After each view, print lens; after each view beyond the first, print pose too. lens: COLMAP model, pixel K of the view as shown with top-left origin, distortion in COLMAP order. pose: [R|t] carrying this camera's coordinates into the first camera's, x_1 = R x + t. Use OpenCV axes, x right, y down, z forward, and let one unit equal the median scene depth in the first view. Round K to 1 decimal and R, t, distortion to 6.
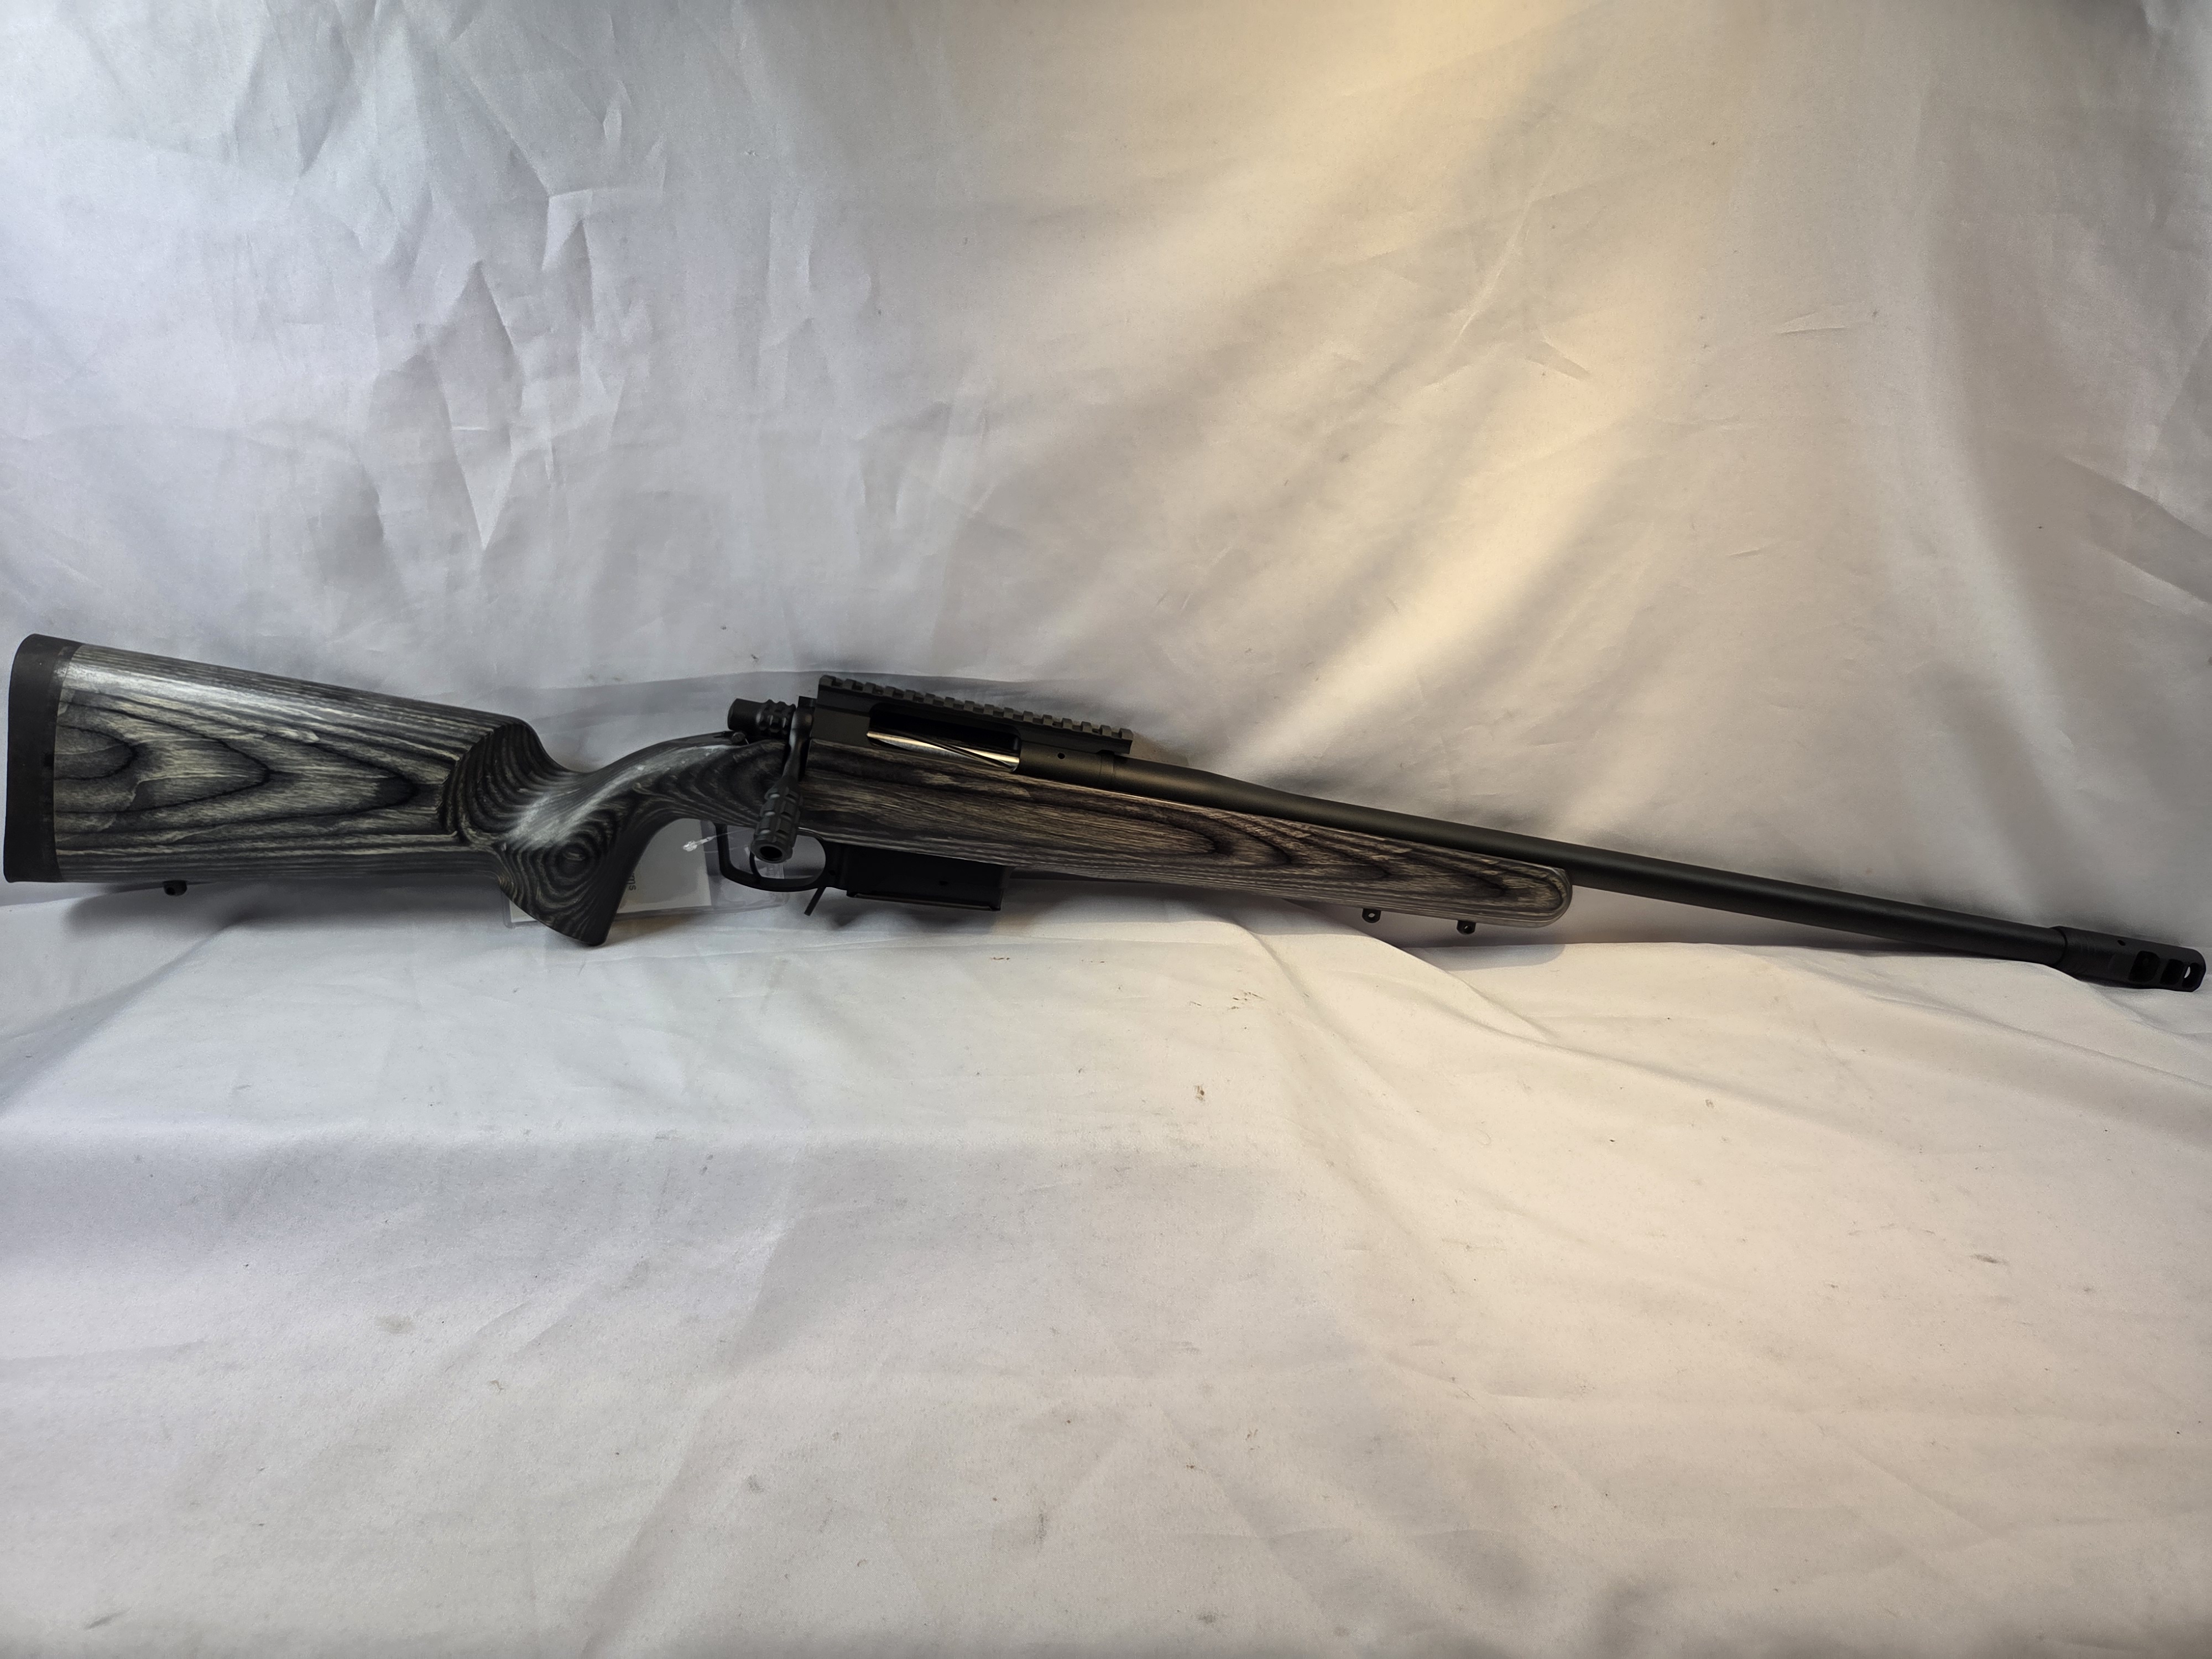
lens RADIAL K [[1453.4, 0, 1106.0], [0, 1453.4, 829.5], [0, 0, 1]] dist [0.007723, -0.001648]
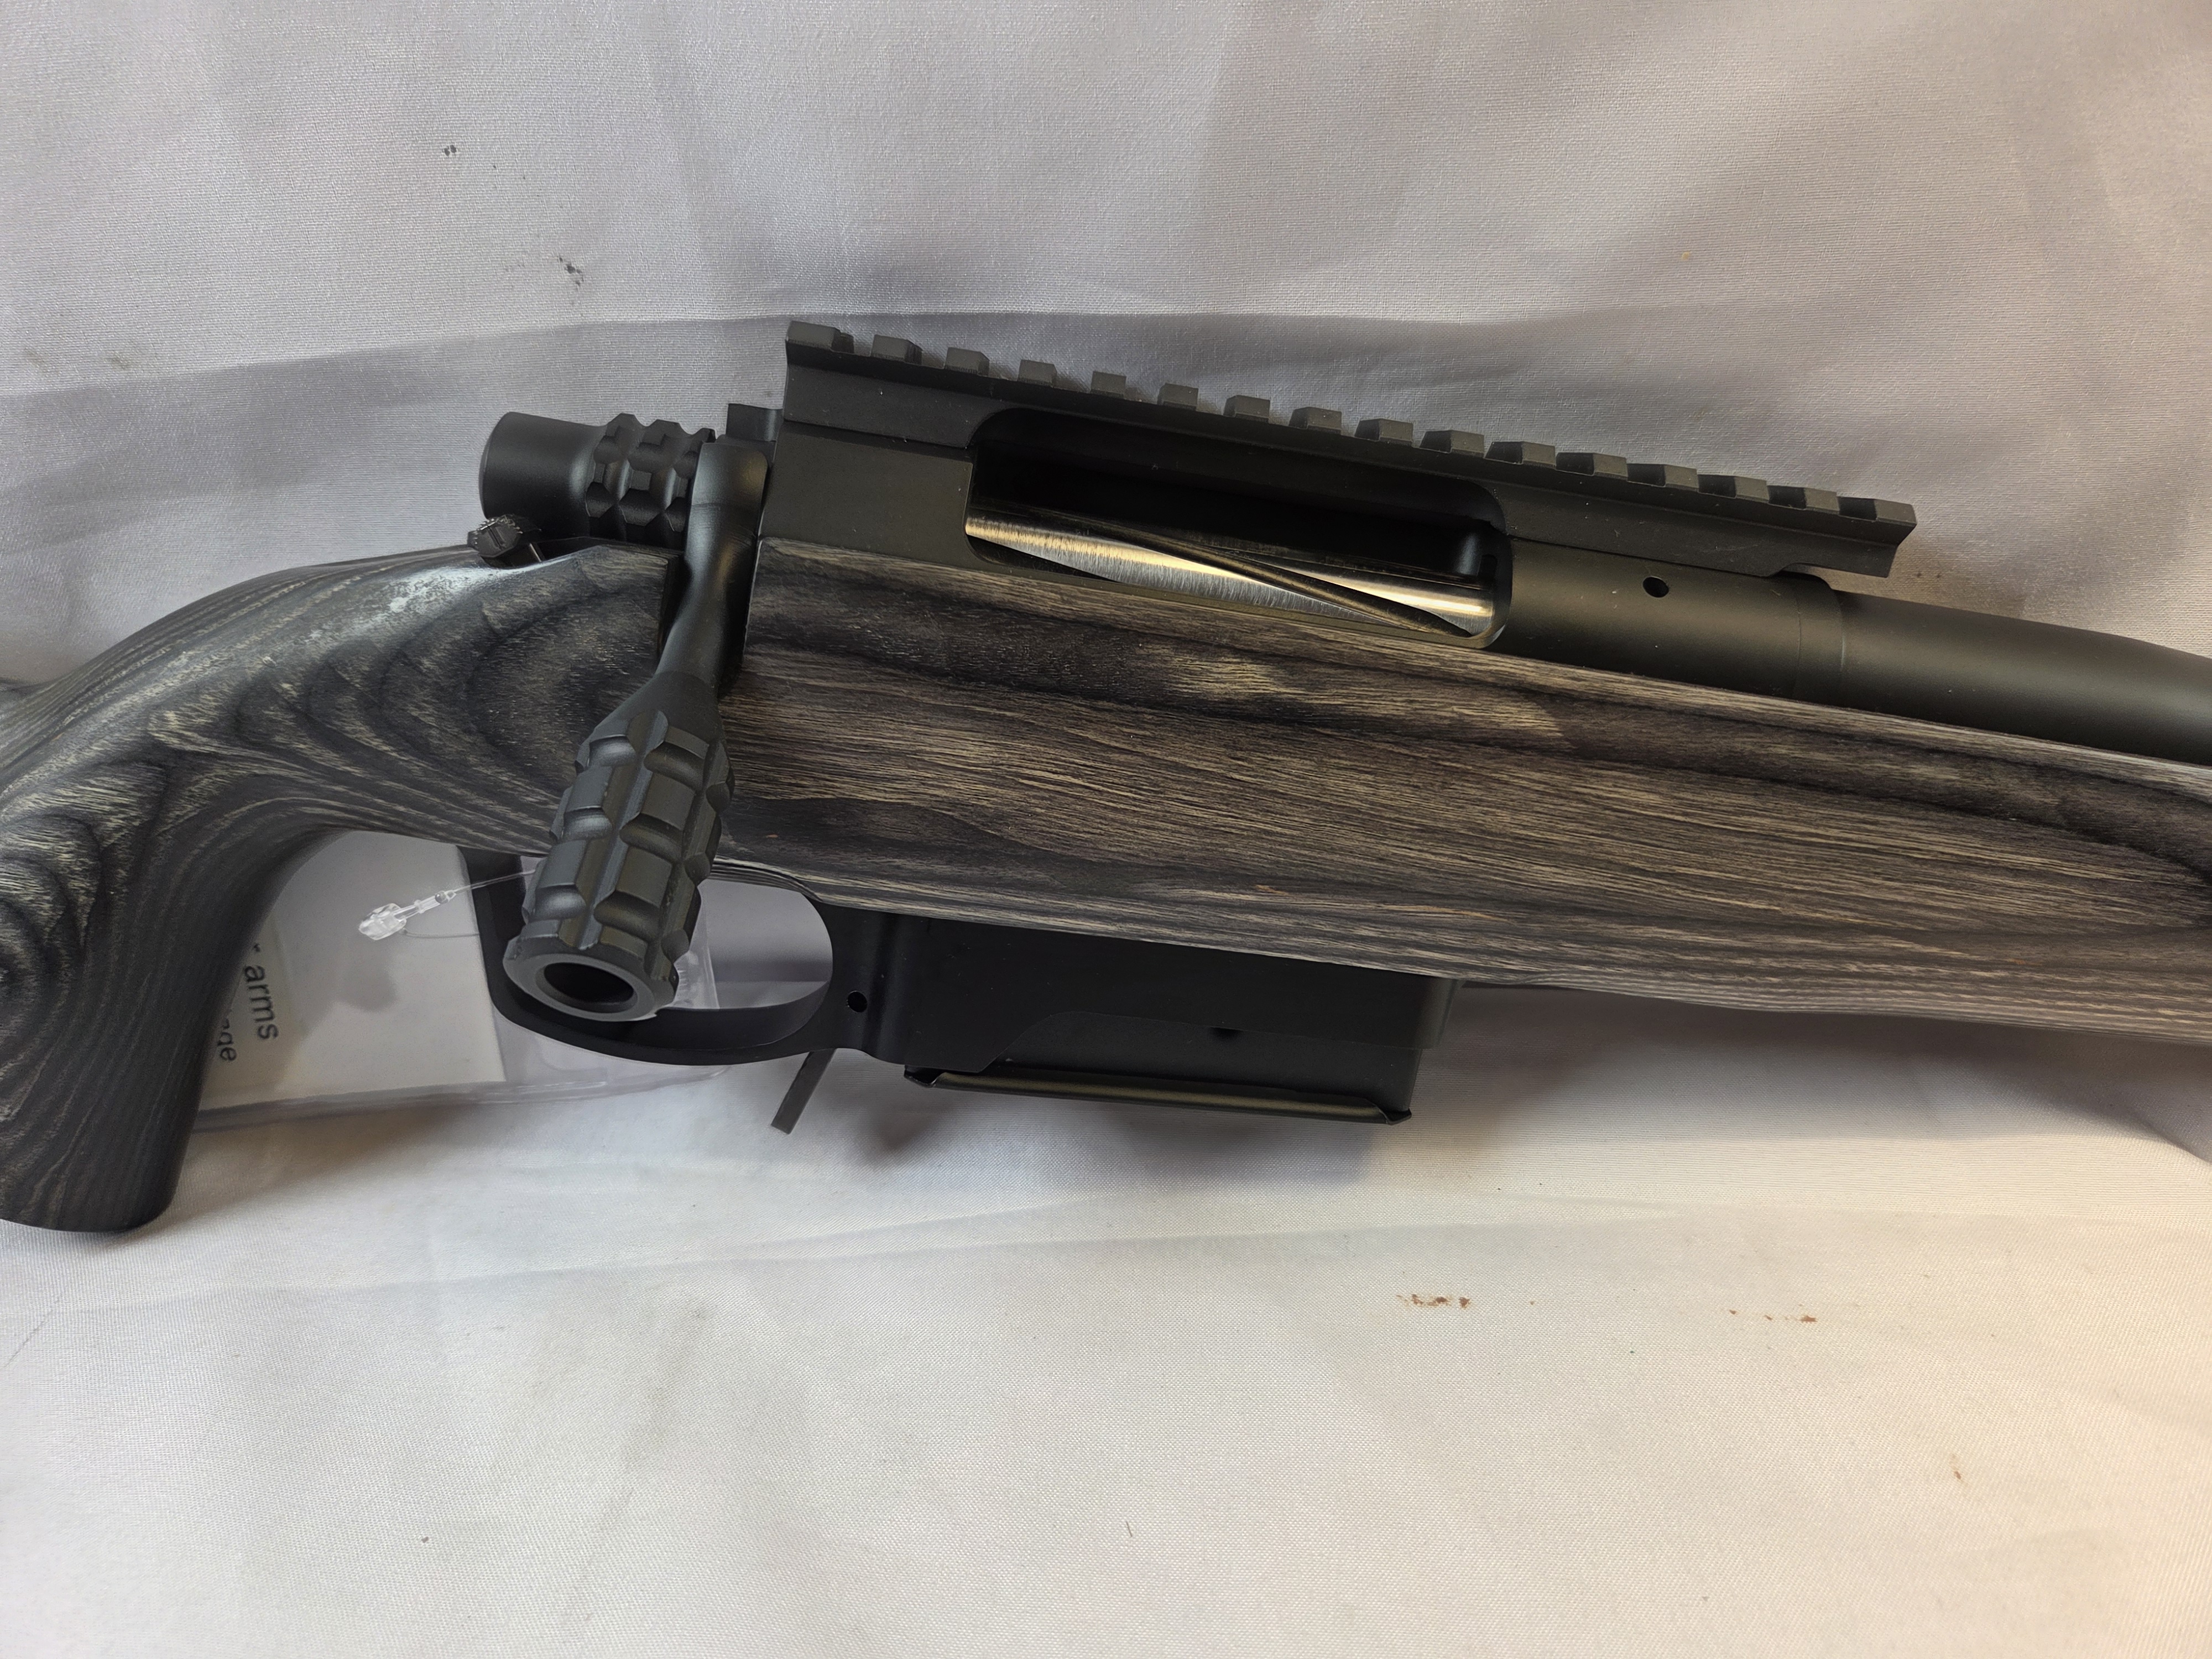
lens RADIAL K [[1453.4, 0, 1106.0], [0, 1453.4, 829.5], [0, 0, 1]] dist [0.007723, -0.001648]
pose [[0.997996, -0.013984, -0.061710, -0.121749], [0.016529, 0.999025, 0.040929, -0.017719], [0.061077, -0.041867, 0.997255, 0.726426]]
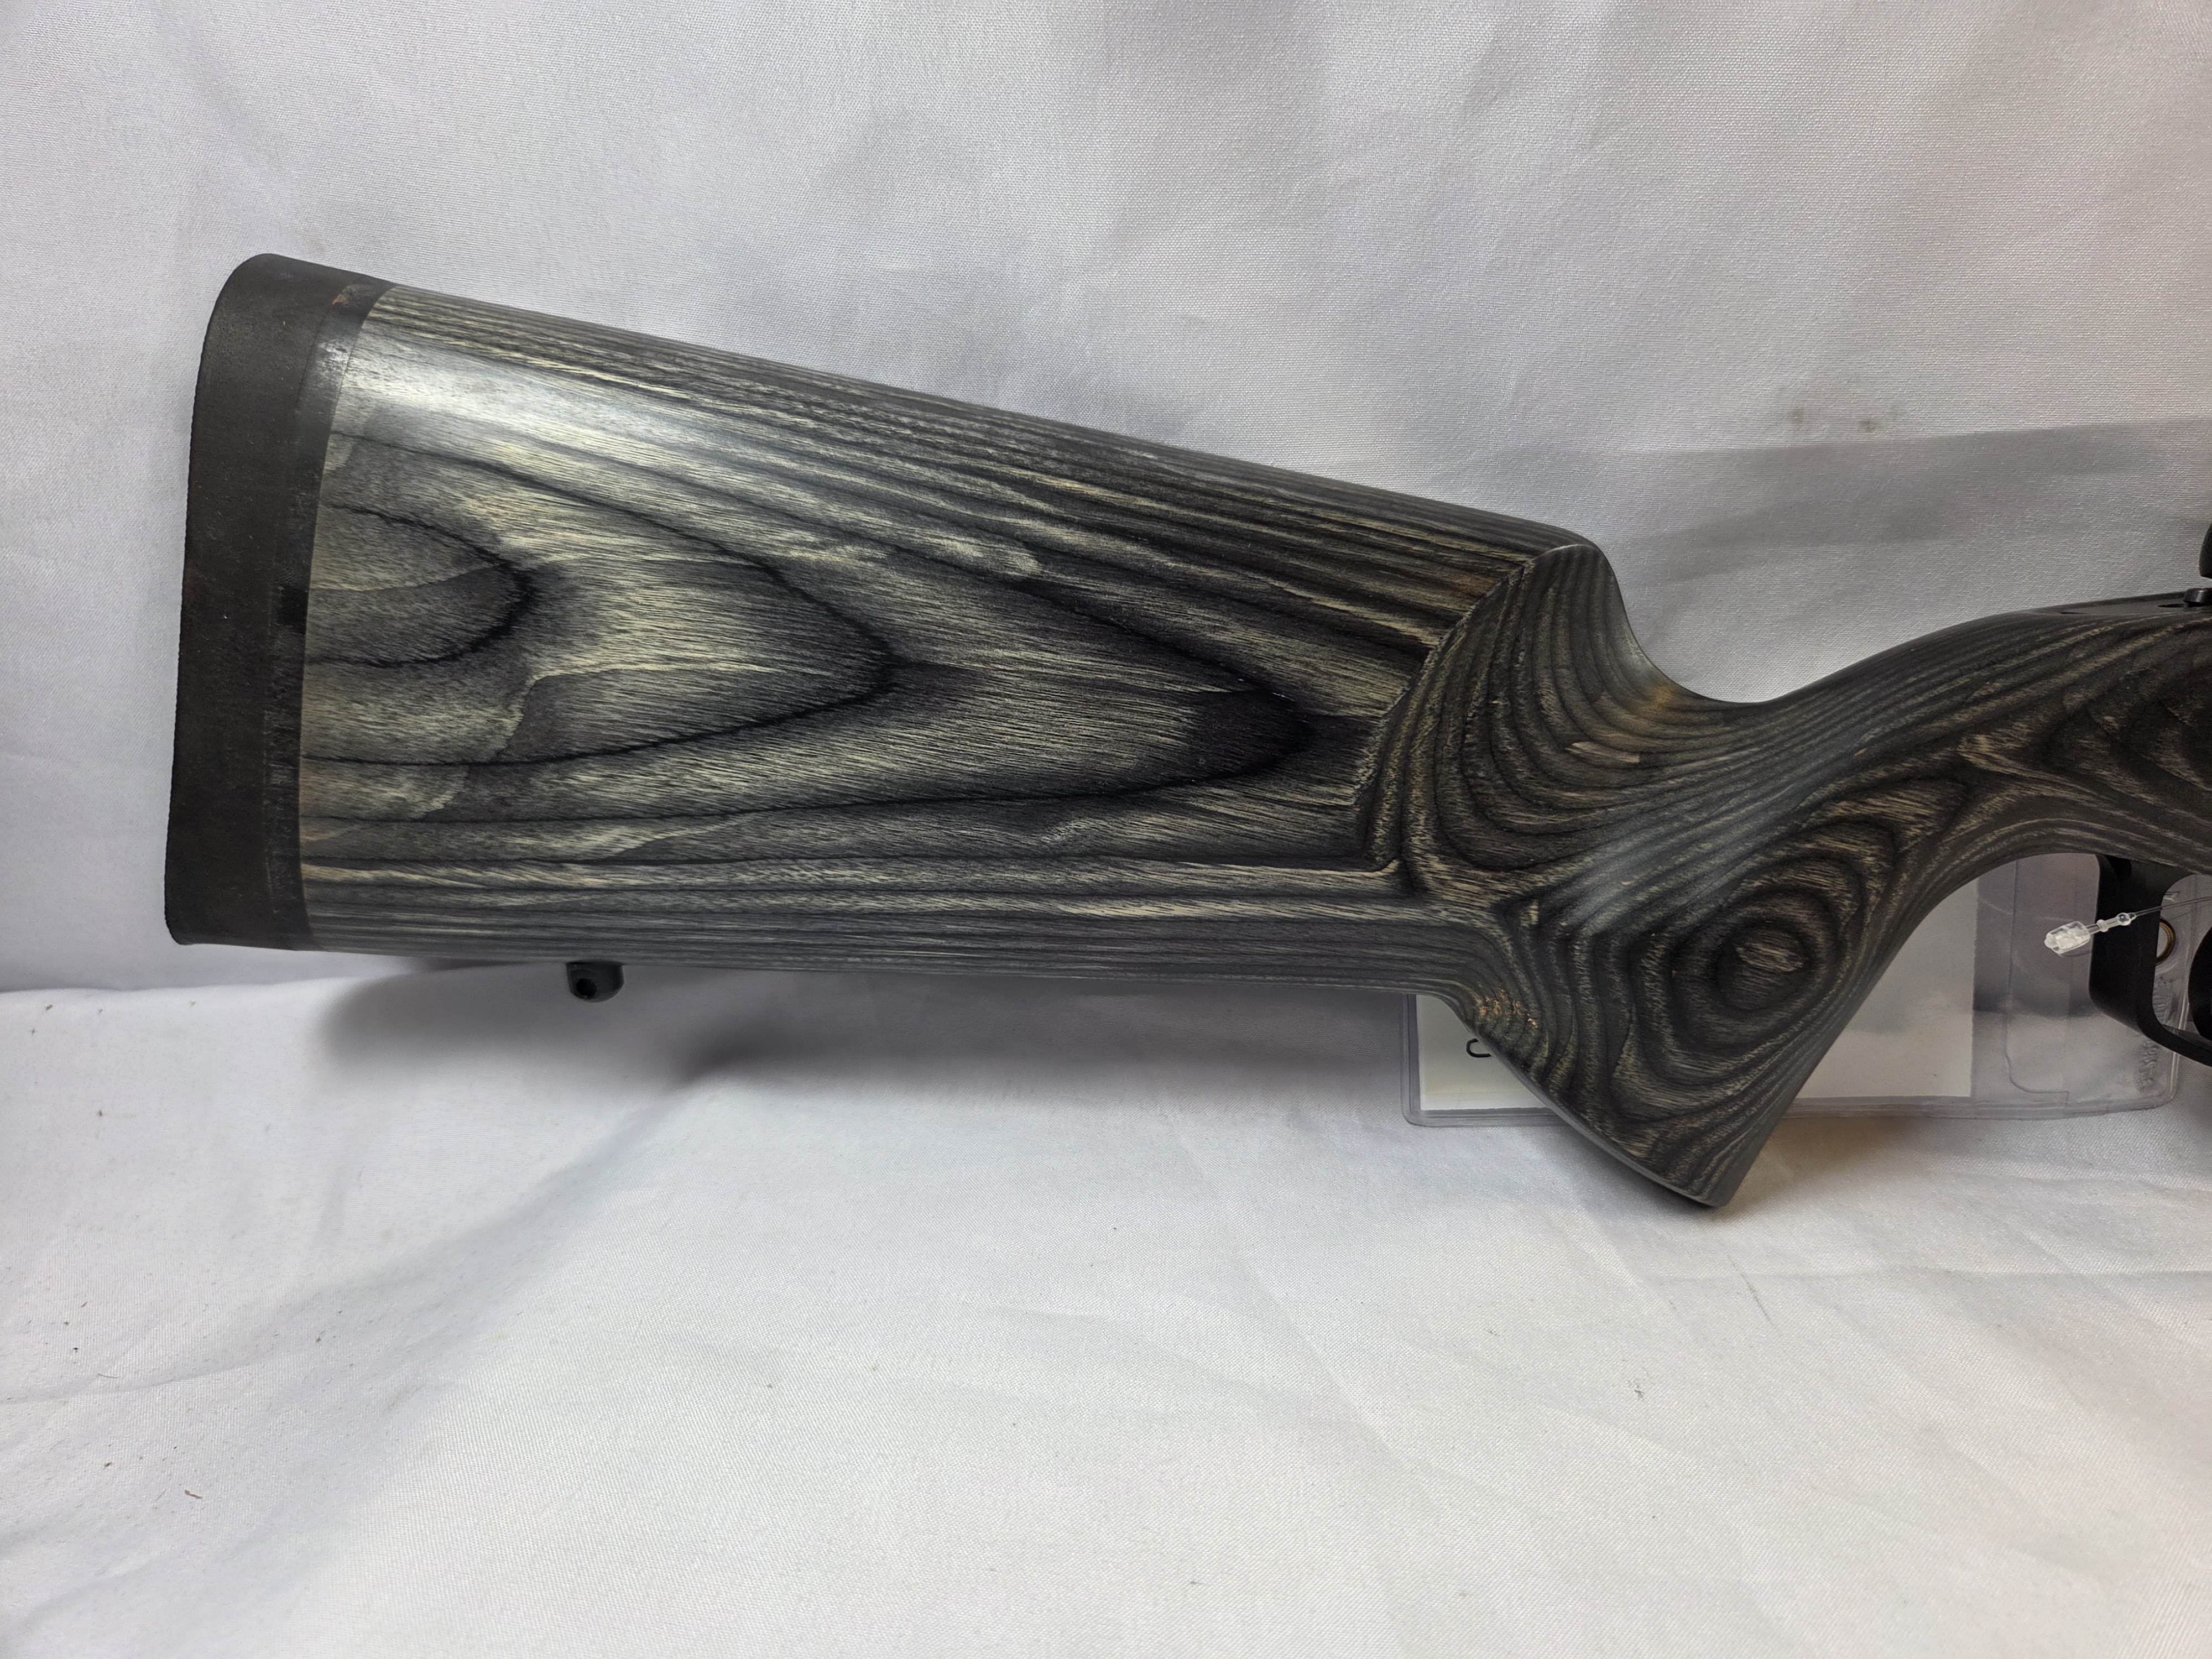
lens RADIAL K [[1453.4, 0, 1106.0], [0, 1453.4, 829.5], [0, 0, 1]] dist [0.007723, -0.001648]
pose [[0.990601, 0.043189, -0.129789, -0.470613], [-0.044508, 0.998983, -0.007275, -0.000717], [0.129342, 0.012984, 0.991515, 0.660113]]
